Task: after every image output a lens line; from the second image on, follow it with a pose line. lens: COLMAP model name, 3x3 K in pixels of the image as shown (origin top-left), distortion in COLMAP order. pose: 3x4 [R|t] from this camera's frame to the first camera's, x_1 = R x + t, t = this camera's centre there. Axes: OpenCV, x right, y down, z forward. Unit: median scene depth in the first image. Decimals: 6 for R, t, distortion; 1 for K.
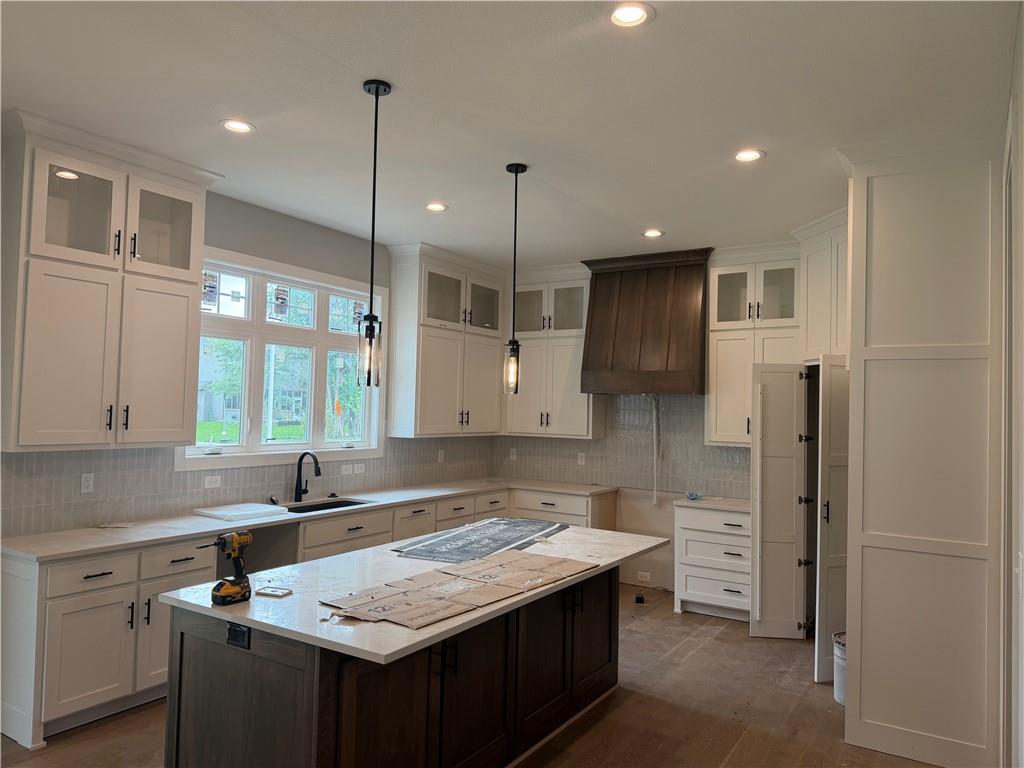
lens RADIAL K [[716.9, 0, 512.0], [0, 716.9, 384.0], [0, 0, 1]] dist [0.097029, -0.117643]
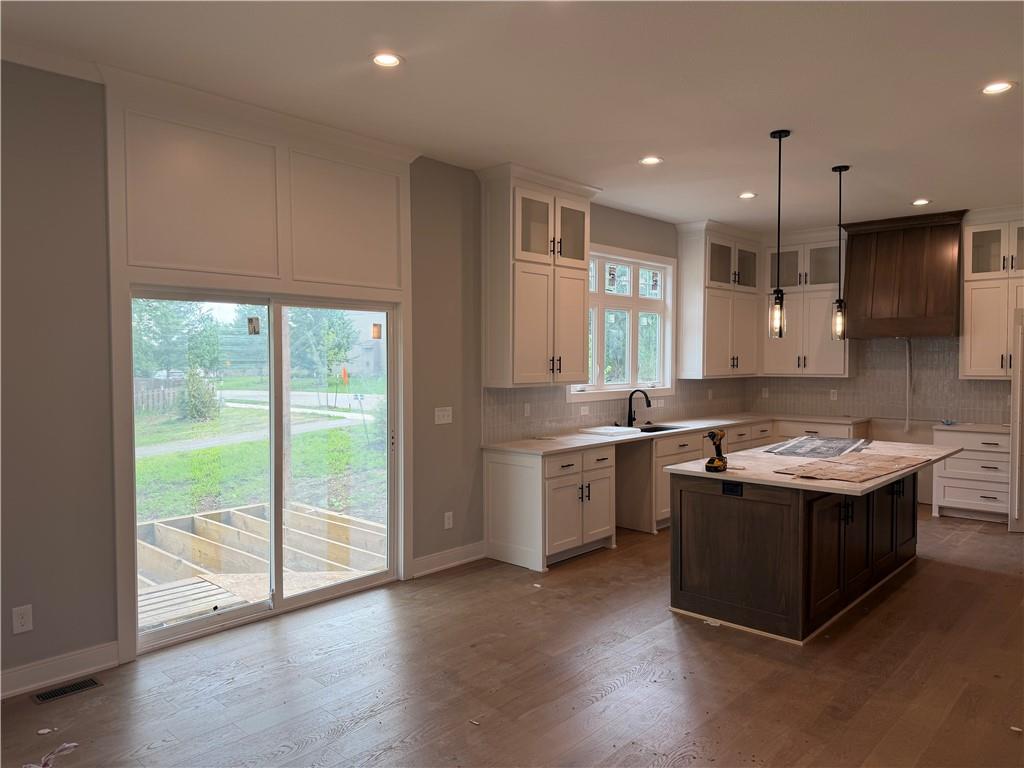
lens RADIAL K [[722.2, 0, 510.6], [0, 722.2, 389.2], [0, 0, 1]] dist [0.072893, -0.106958]
pose [[0.982886, -0.018756, -0.183259, -0.242976], [0.032512, 0.996849, 0.072350, -0.009646], [0.181324, -0.077070, 0.980399, -0.313374]]
